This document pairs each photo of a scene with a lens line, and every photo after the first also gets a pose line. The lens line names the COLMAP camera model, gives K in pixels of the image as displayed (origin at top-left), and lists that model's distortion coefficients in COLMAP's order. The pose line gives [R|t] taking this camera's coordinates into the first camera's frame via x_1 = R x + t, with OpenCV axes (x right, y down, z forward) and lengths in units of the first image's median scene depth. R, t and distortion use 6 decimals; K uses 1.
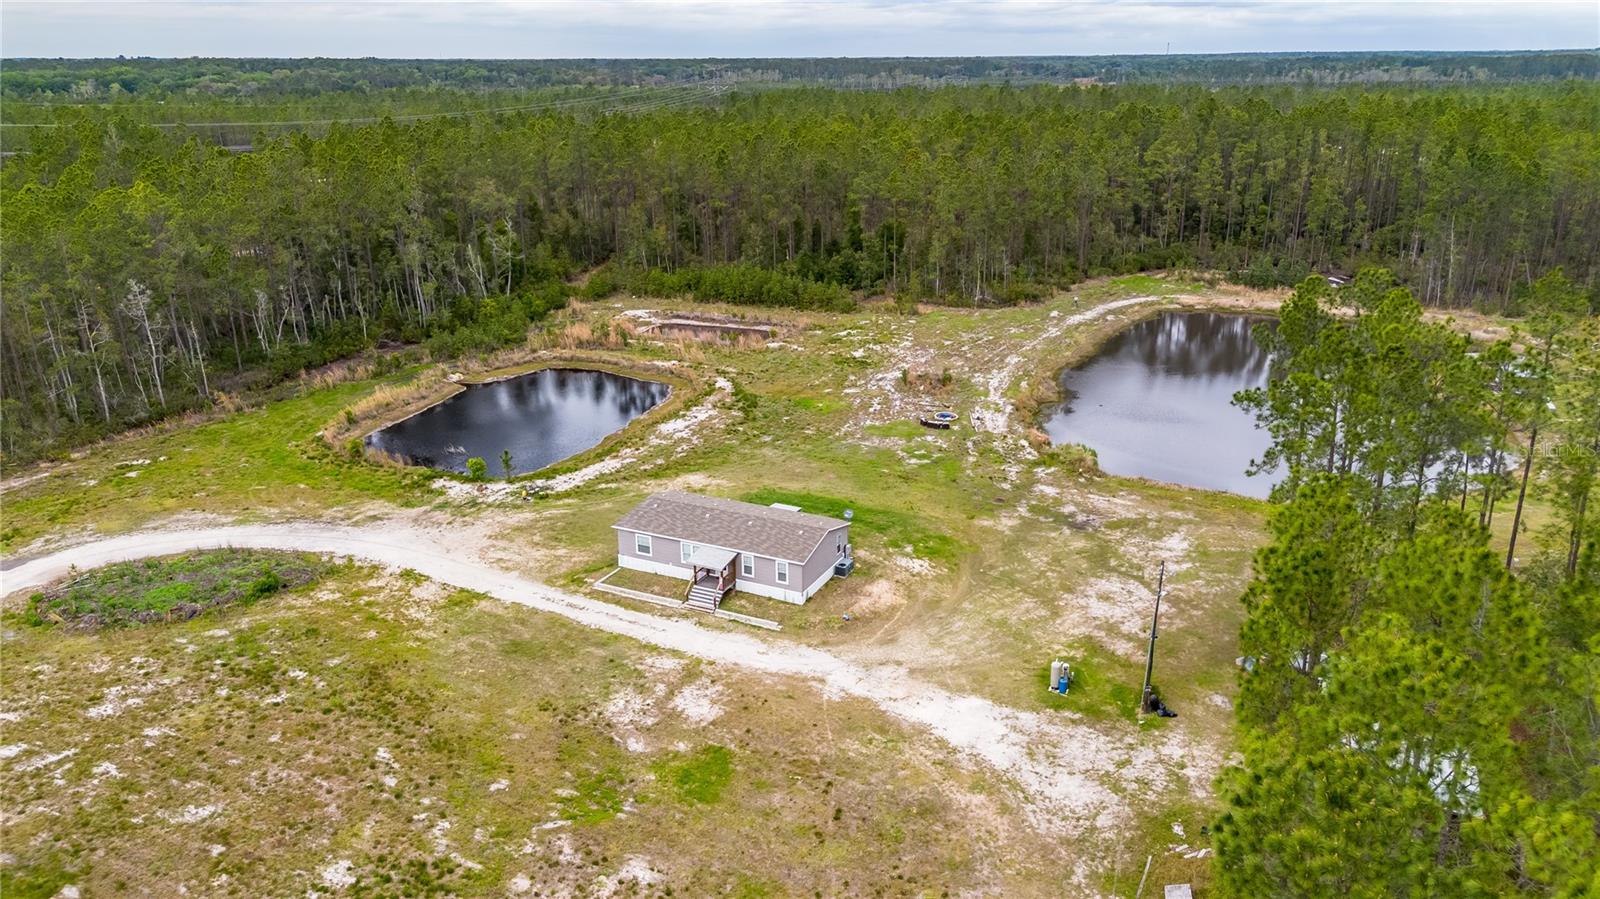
lens RADIAL K [[1120.7, 0, 802.9], [0, 1120.7, 446.9], [0, 0, 1]] dist [0.130552, -0.209072]
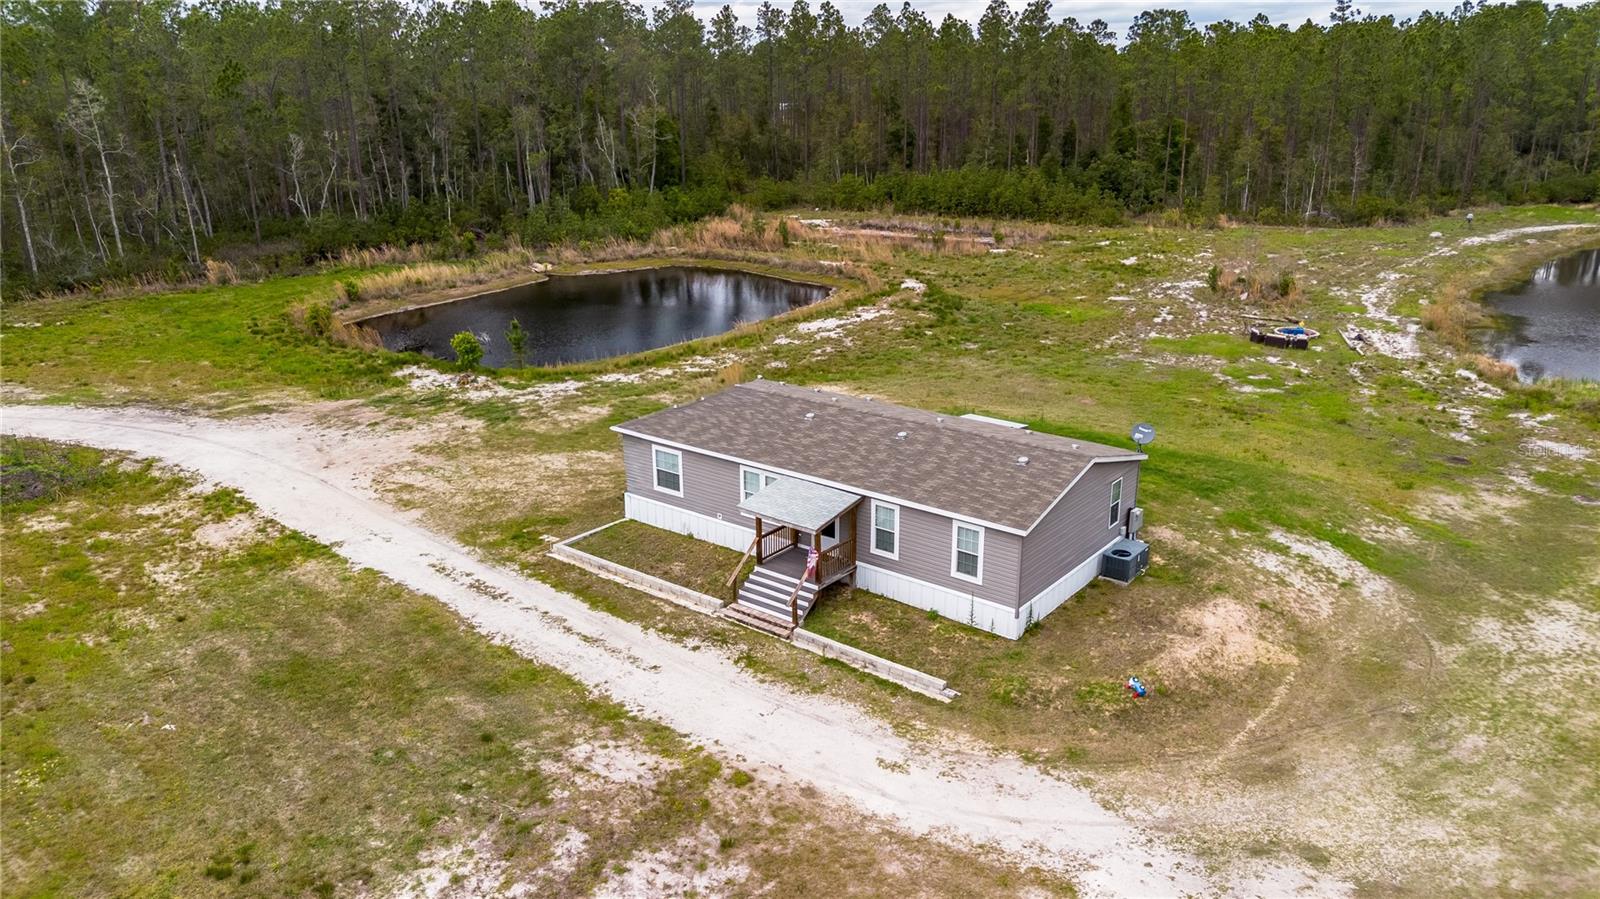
lens RADIAL K [[1125.8, 0, 804.7], [0, 1125.8, 453.9], [0, 0, 1]] dist [0.076860, -0.076472]
pose [[0.978946, 0.067469, -0.192649, -0.000634], [-0.069719, 0.997555, -0.004913, 0.057072], [0.191846, 0.018241, 0.981256, 0.410922]]
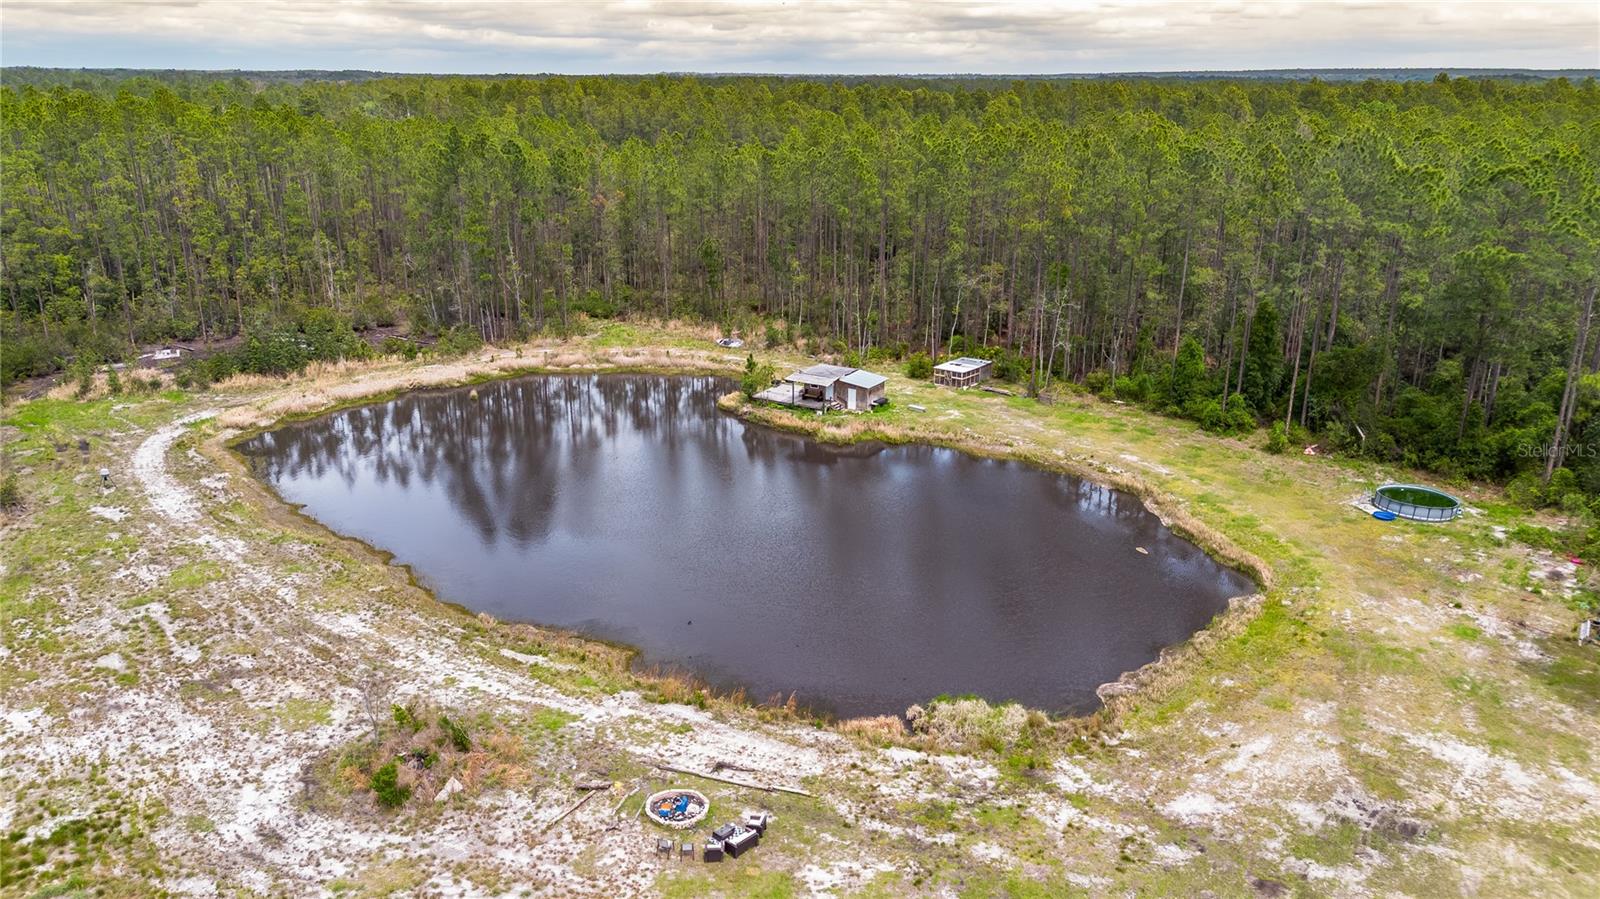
lens RADIAL K [[1150.0, 0, 809.1], [0, 1150.0, 445.3], [0, 0, 1]] dist [0.064784, -0.062238]
pose [[0.256783, -0.284754, 0.923568, -0.213667], [0.305400, 0.930553, 0.201995, -0.227178], [-0.916948, 0.230189, 0.325914, 0.840129]]
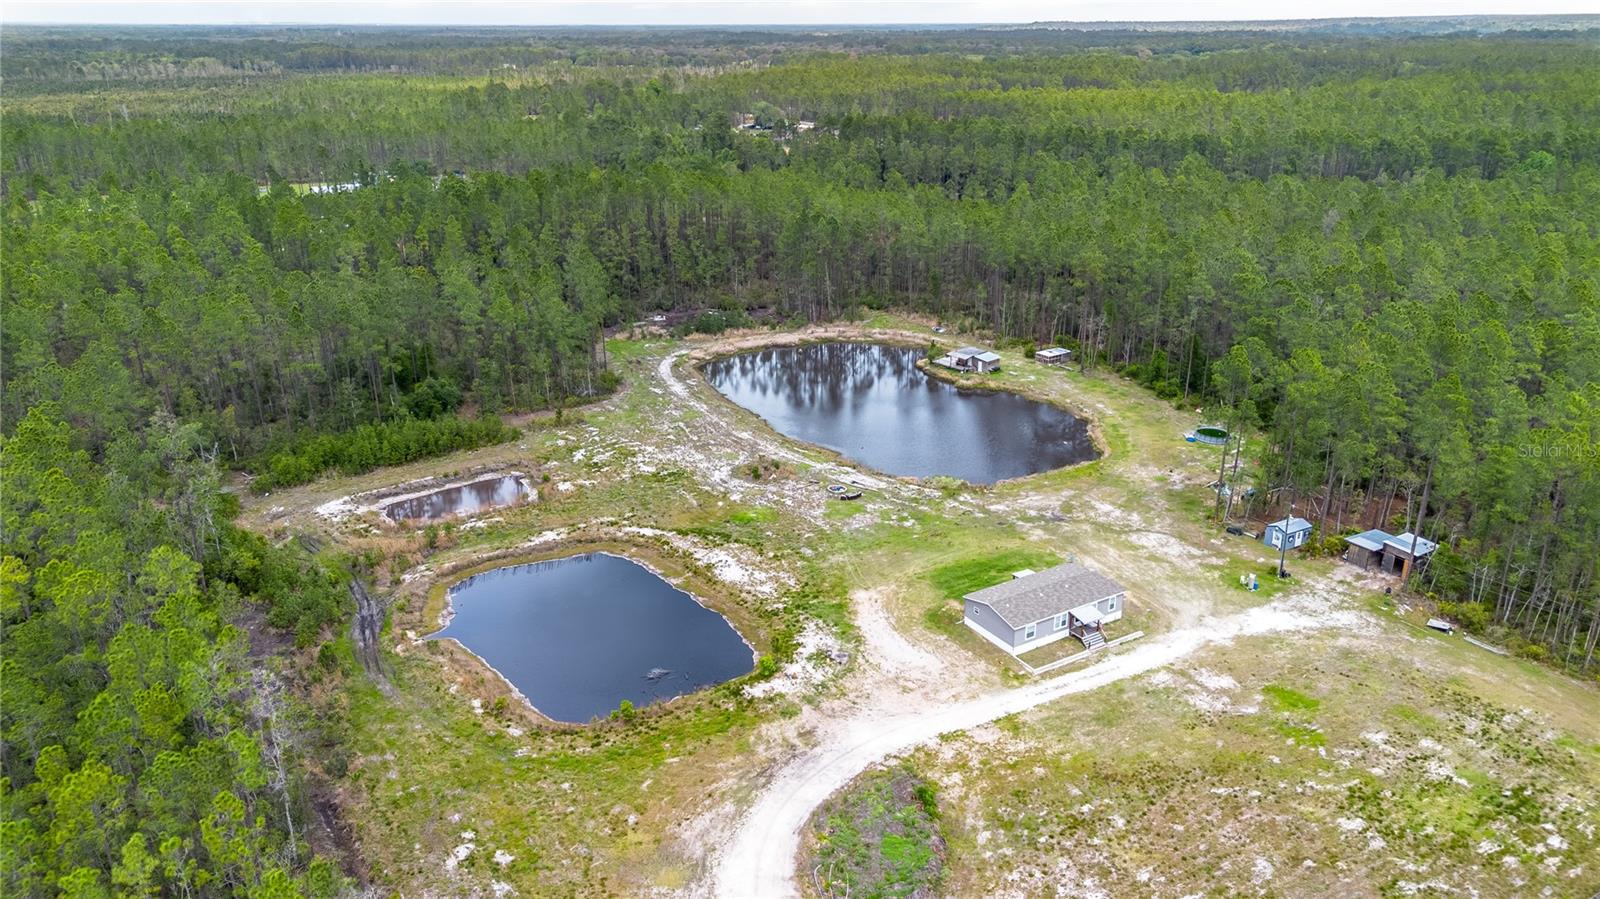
lens RADIAL K [[1120.1, 0, 803.8], [0, 1120.1, 445.6], [0, 0, 1]] dist [0.068315, -0.058254]
pose [[0.540264, -0.290696, 0.789690, -0.957424], [0.274853, 0.947927, 0.160905, -0.311885], [-0.795343, 0.130117, 0.592030, 0.269708]]
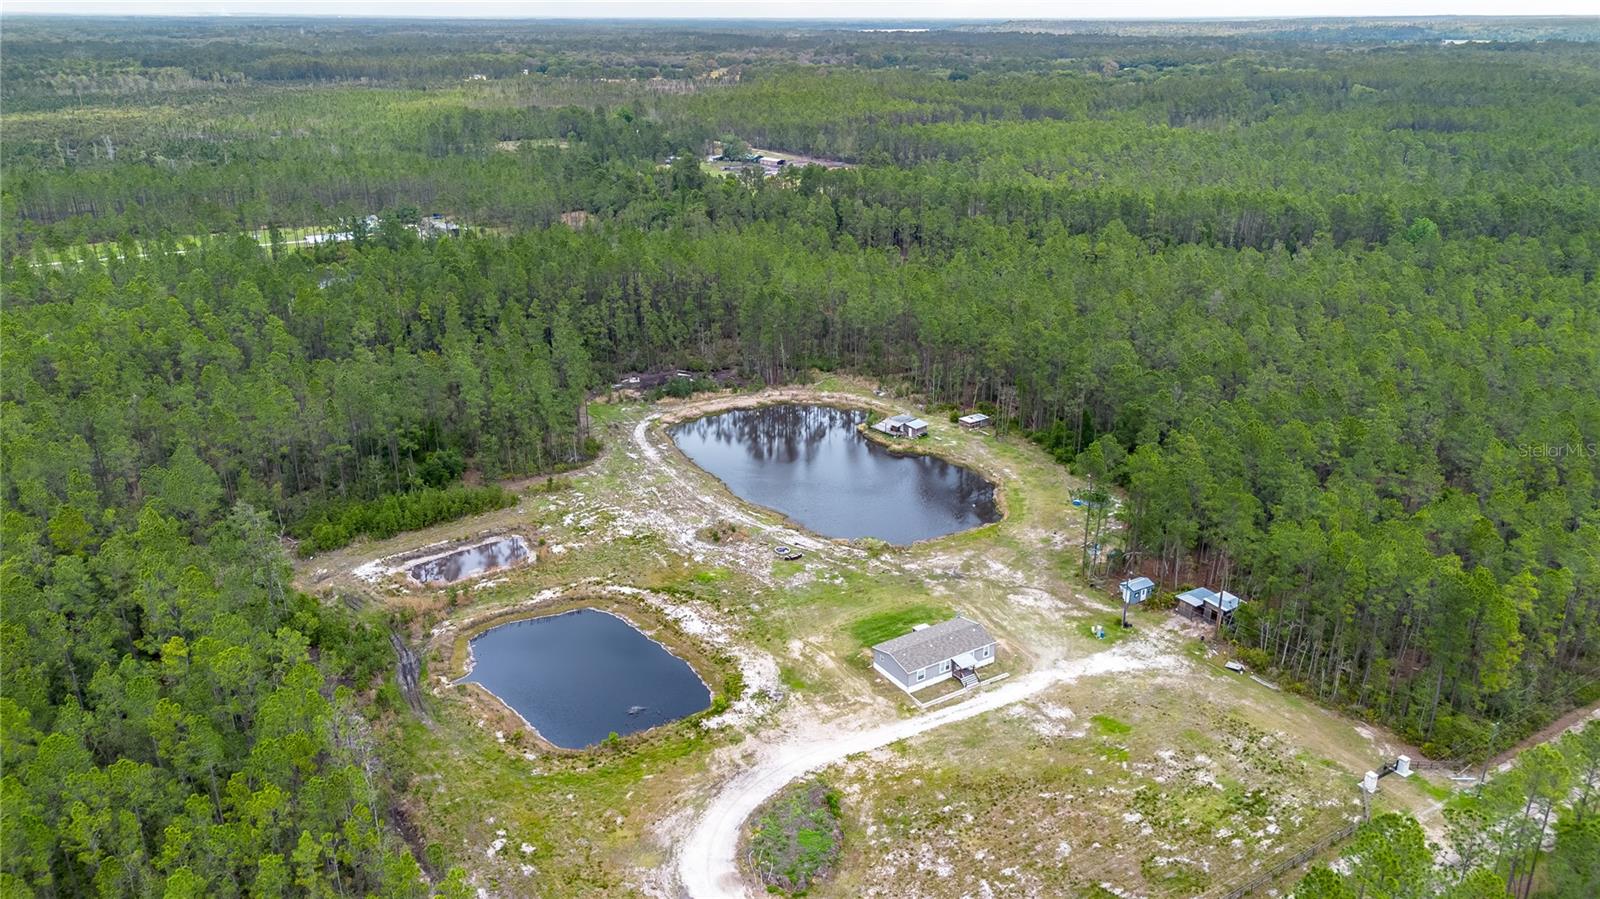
lens RADIAL K [[1150.1, 0, 802.1], [0, 1150.1, 413.7], [0, 0, 1]] dist [0.092875, -0.136312]
pose [[0.522481, -0.268760, 0.809185, -1.192008], [0.273706, 0.951664, 0.139354, -0.456310], [-0.807526, 0.148669, 0.570788, 0.017556]]
